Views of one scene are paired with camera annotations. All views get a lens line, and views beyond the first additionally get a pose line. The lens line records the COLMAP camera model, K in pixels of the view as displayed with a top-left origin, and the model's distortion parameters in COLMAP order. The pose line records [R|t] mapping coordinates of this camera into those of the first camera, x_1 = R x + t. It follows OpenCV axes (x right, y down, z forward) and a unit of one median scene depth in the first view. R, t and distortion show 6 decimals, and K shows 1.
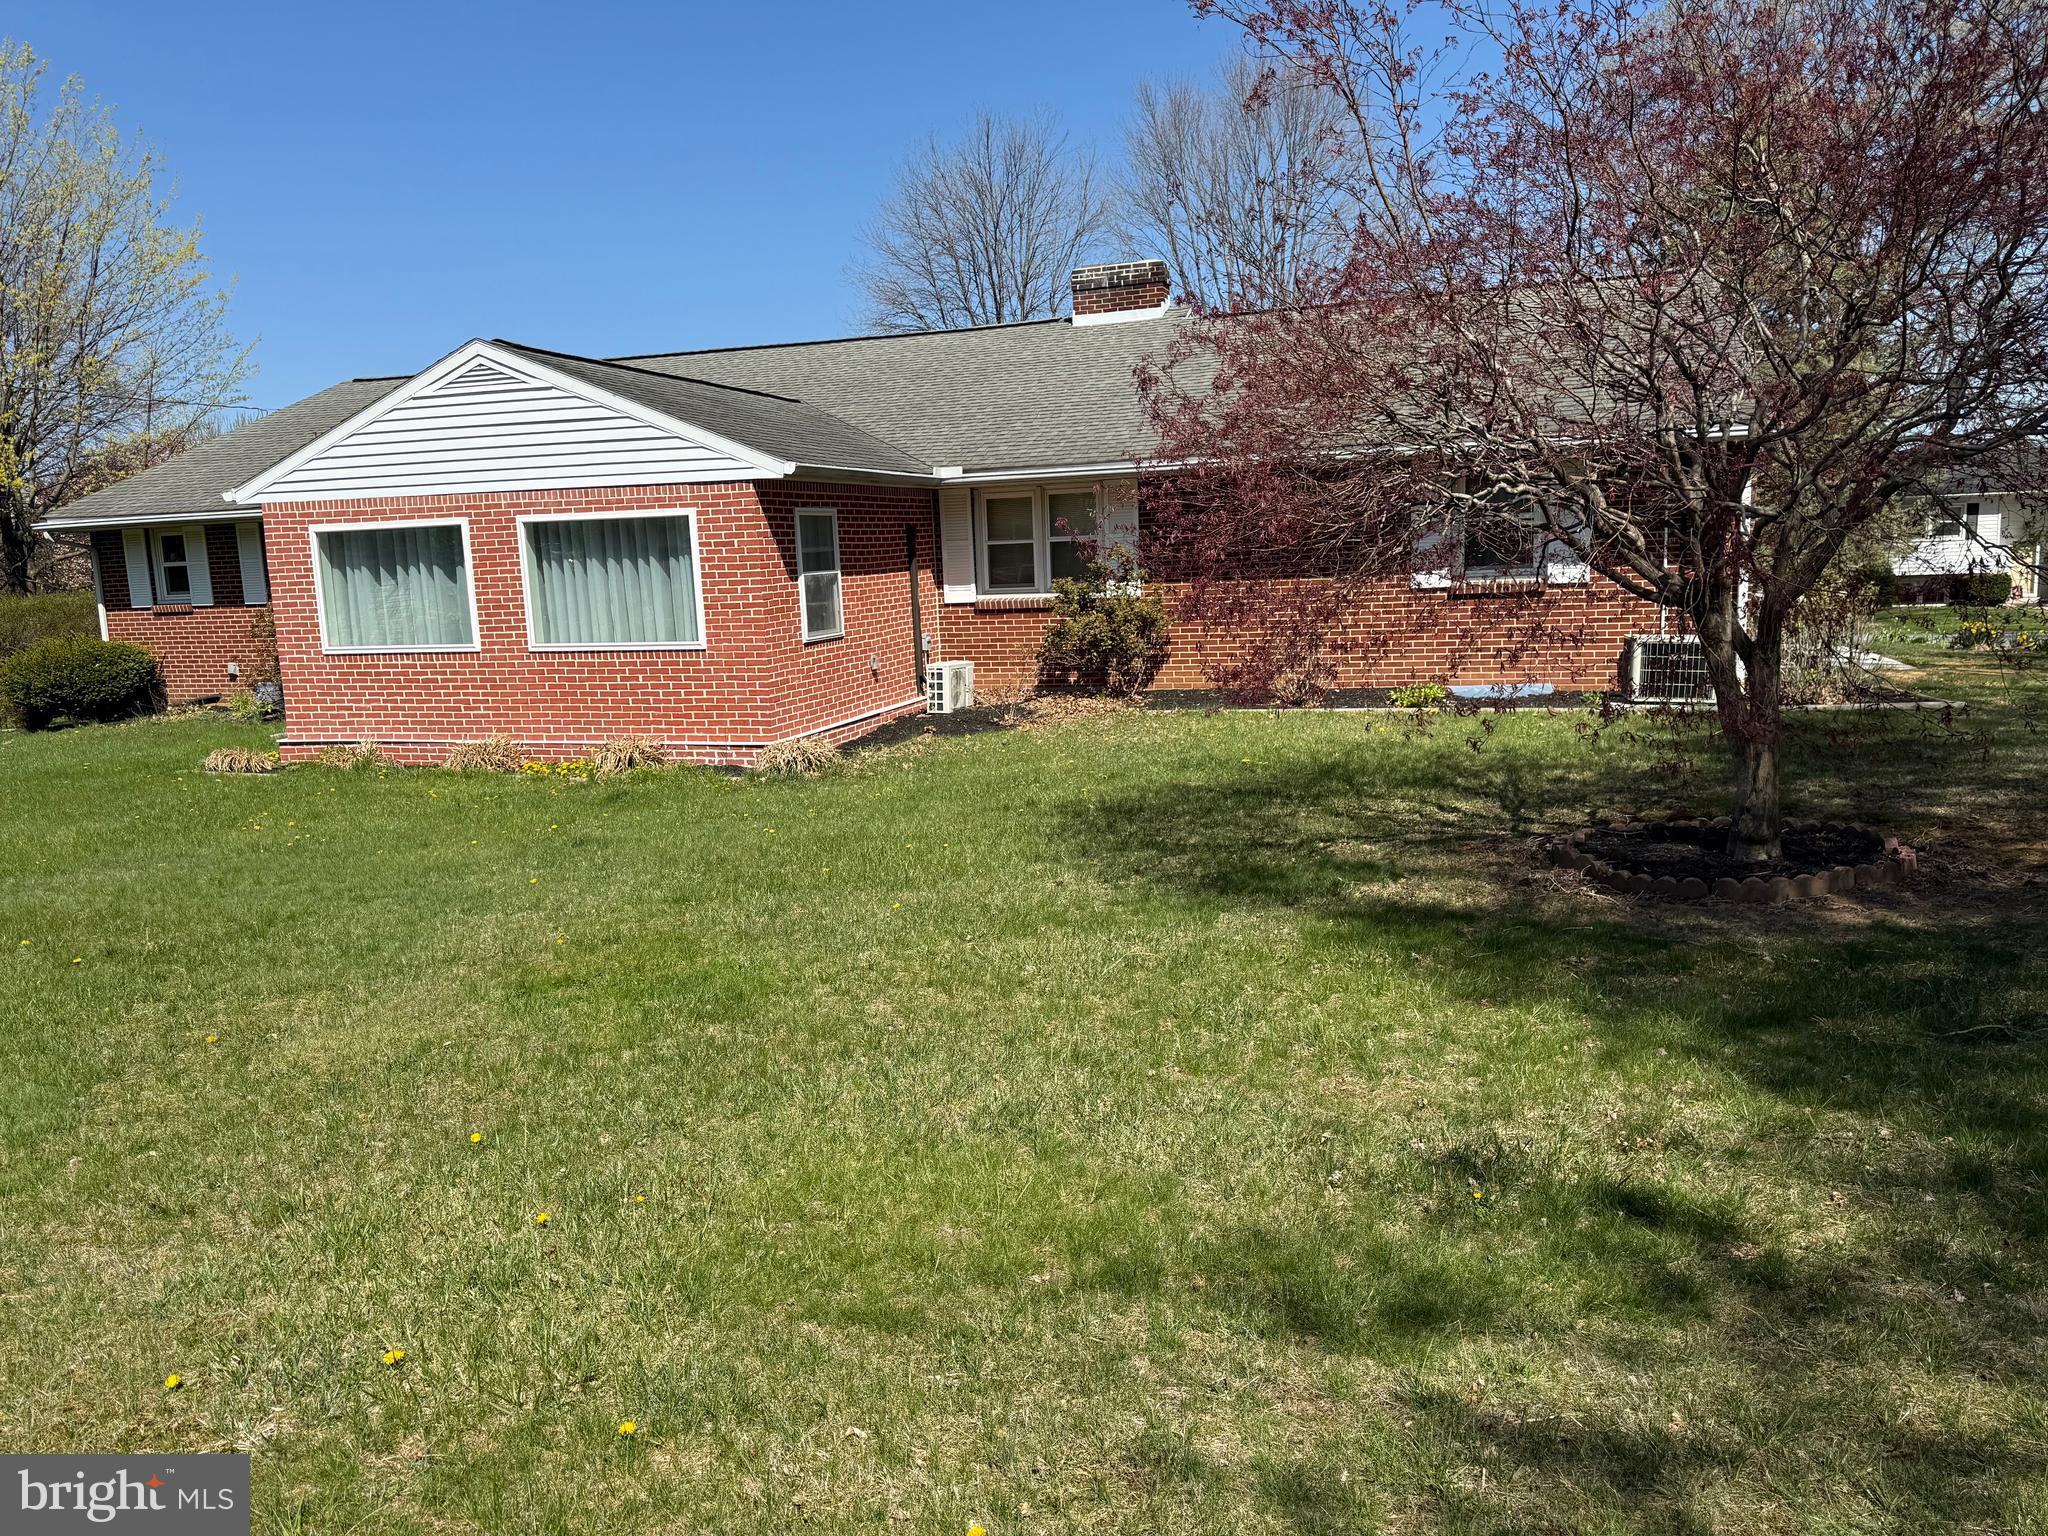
lens RADIAL K [[1445.4, 0, 1024.0], [0, 1445.4, 768.0], [0, 0, 1]] dist [0.084094, -0.113812]
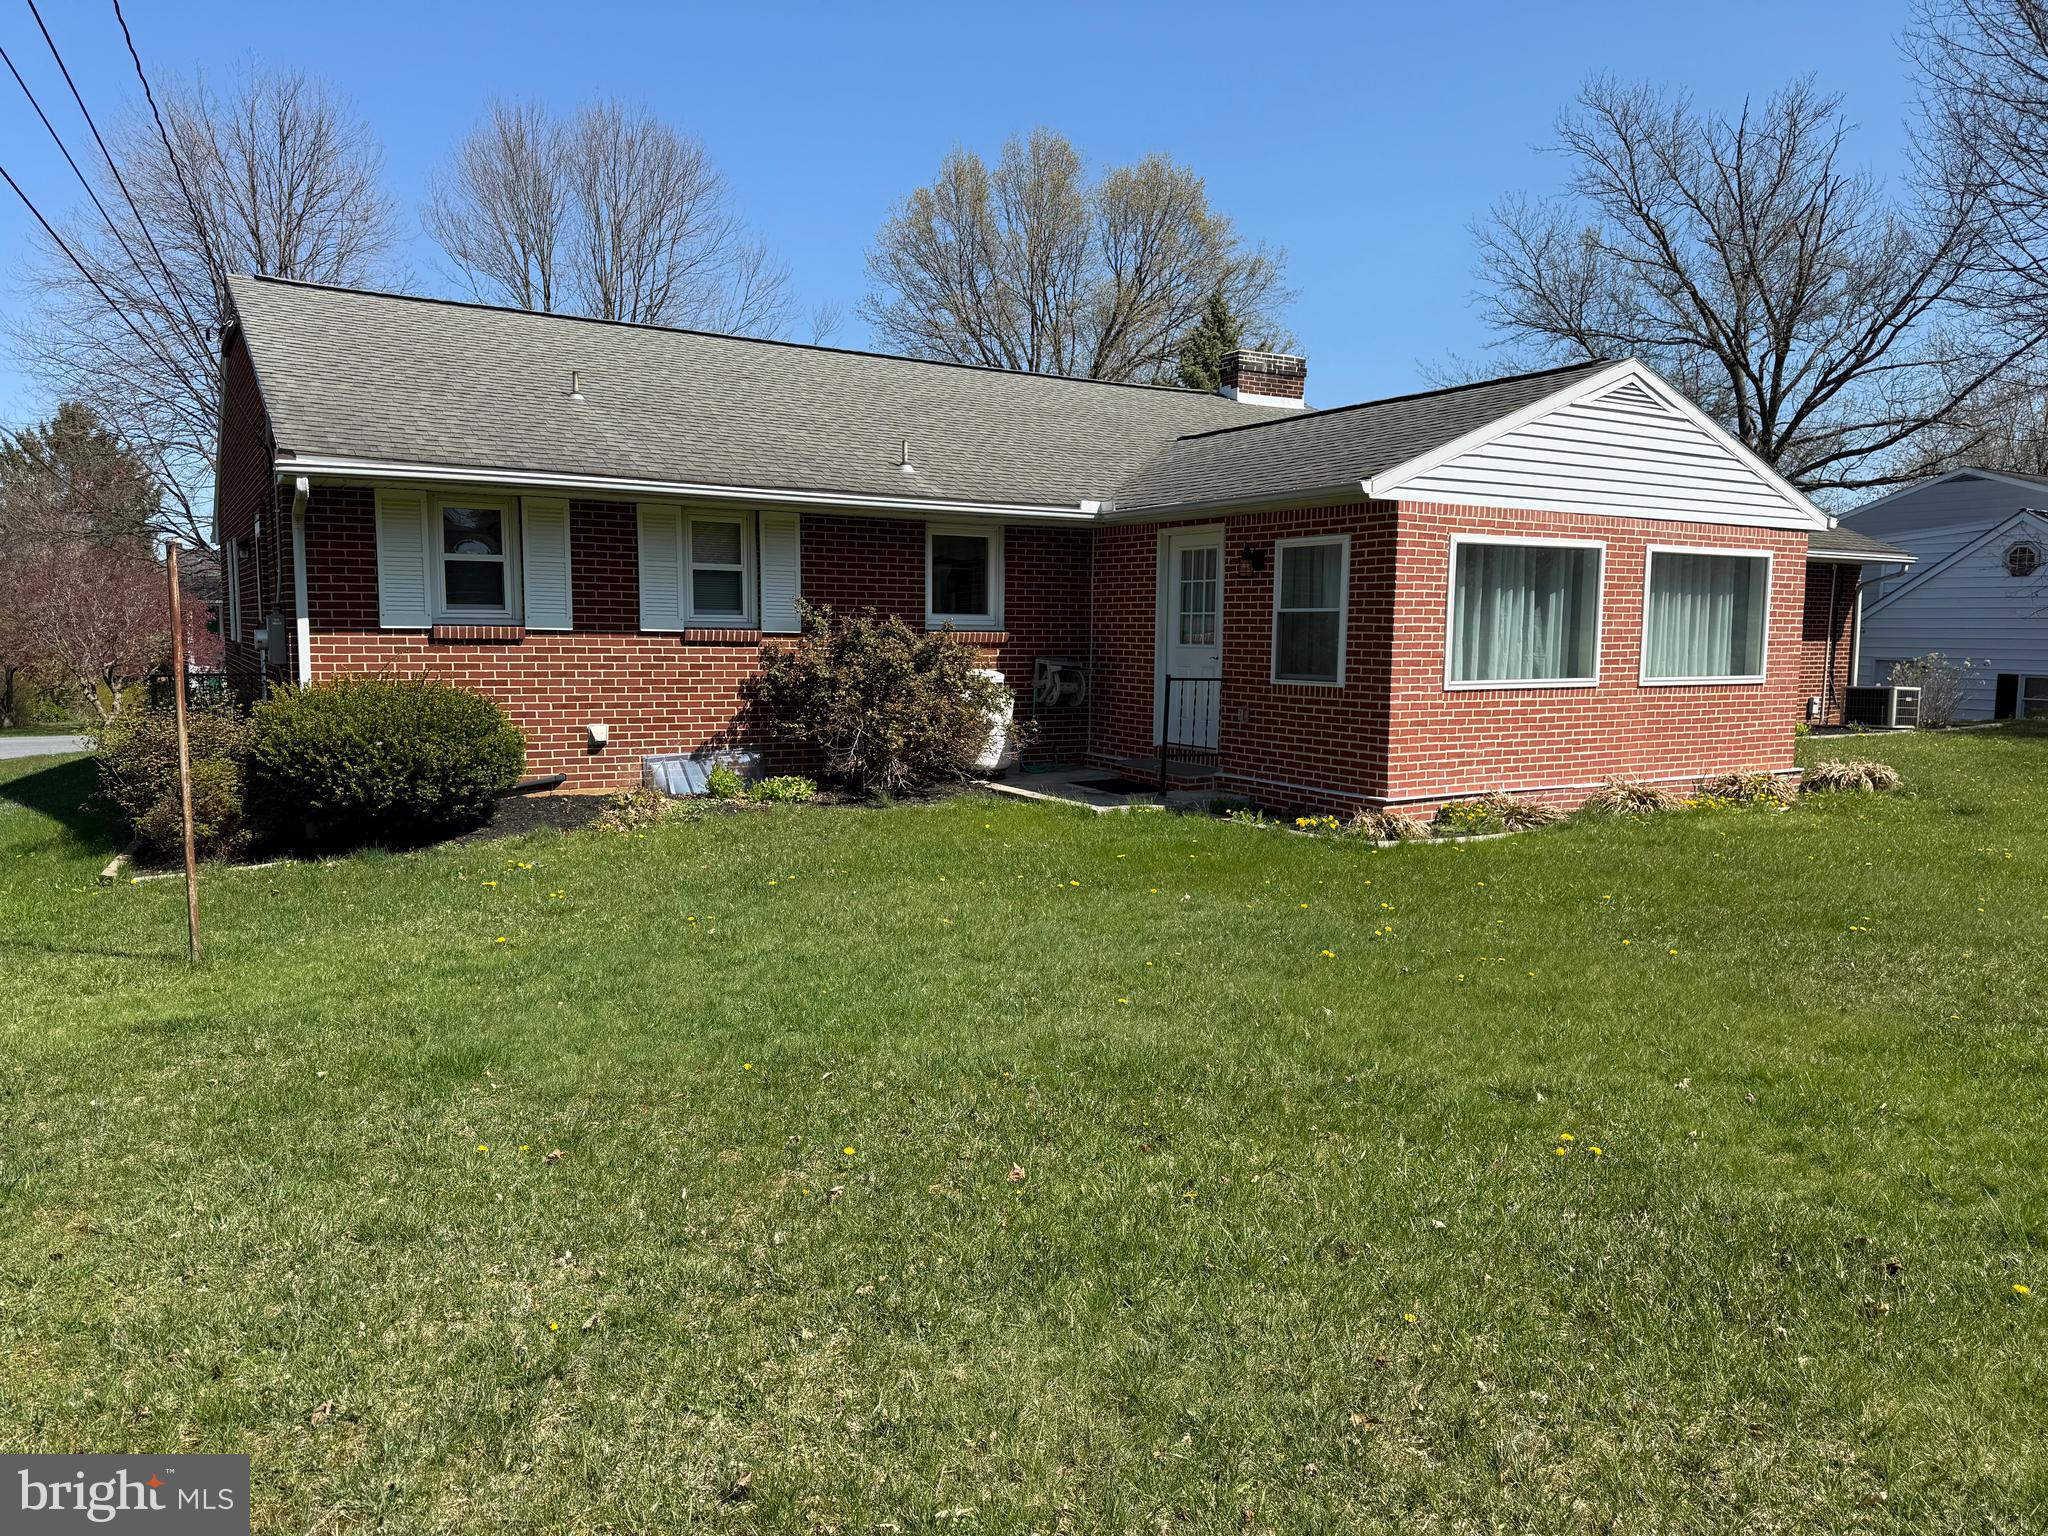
lens RADIAL K [[1445.4, 0, 1024.0], [0, 1445.4, 768.0], [0, 0, 1]] dist [0.084094, -0.113812]
pose [[0.649944, -0.027428, 0.759487, -1.305836], [0.078485, 0.996428, -0.031180, -0.028347], [-0.755919, 0.079874, 0.649775, 0.678900]]
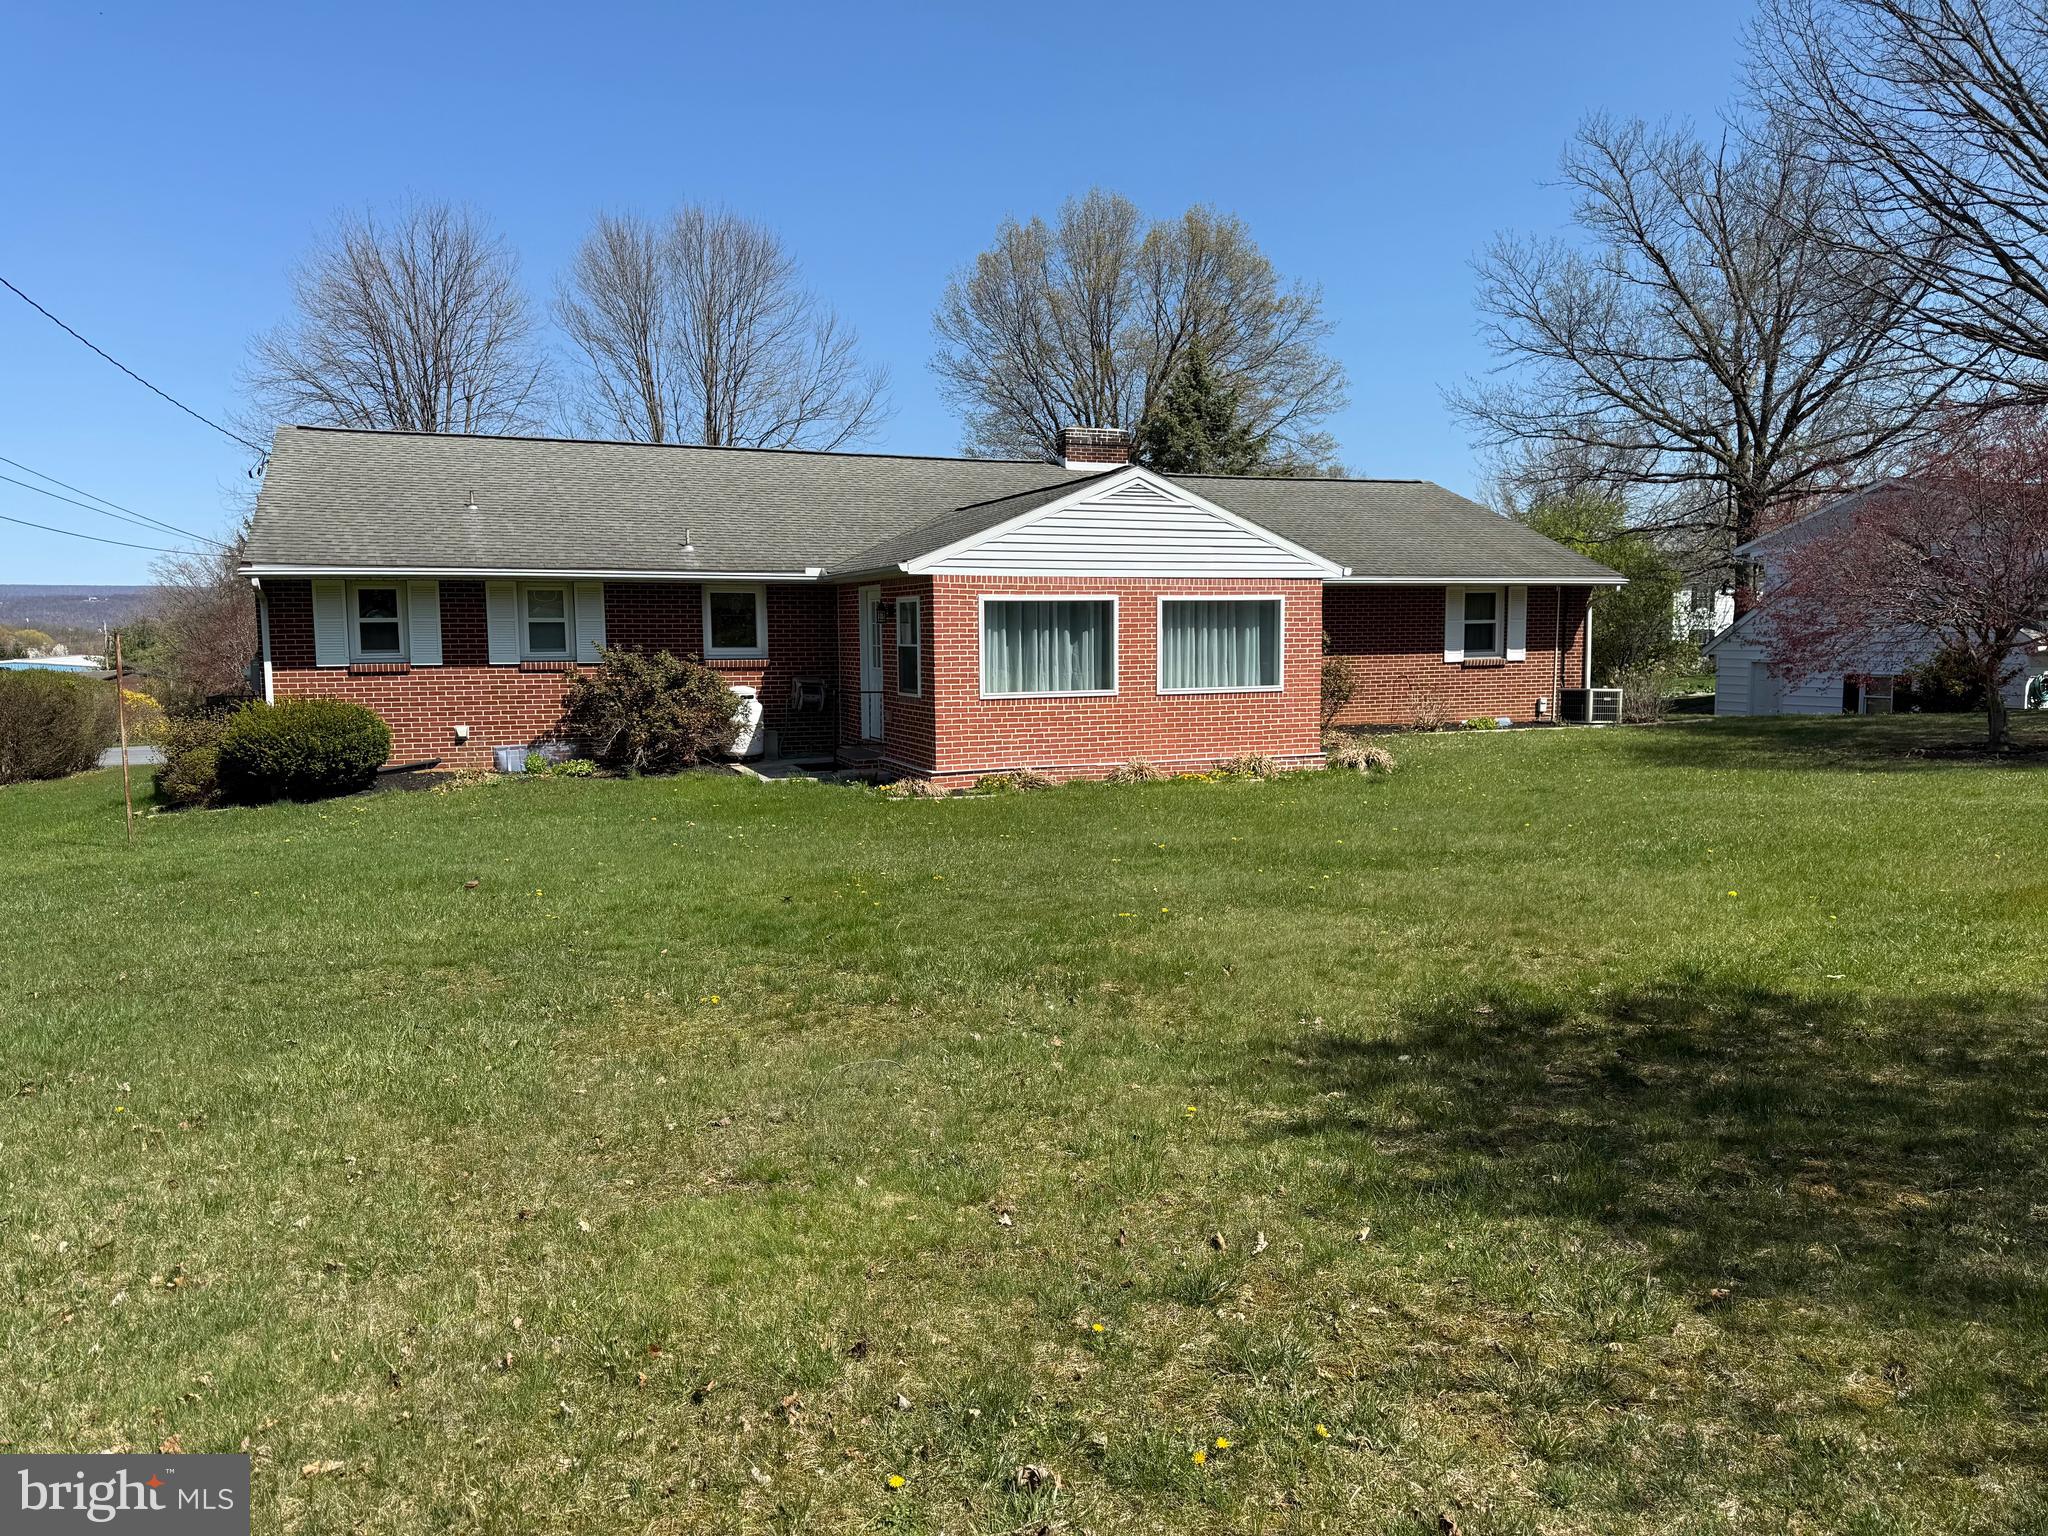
lens RADIAL K [[1445.4, 0, 1024.0], [0, 1445.4, 768.0], [0, 0, 1]] dist [0.084094, -0.113812]
pose [[0.759362, -0.027627, 0.650081, -1.290836], [0.074556, 0.996212, -0.044753, 0.038112], [-0.646382, 0.082451, 0.758546, 0.064931]]
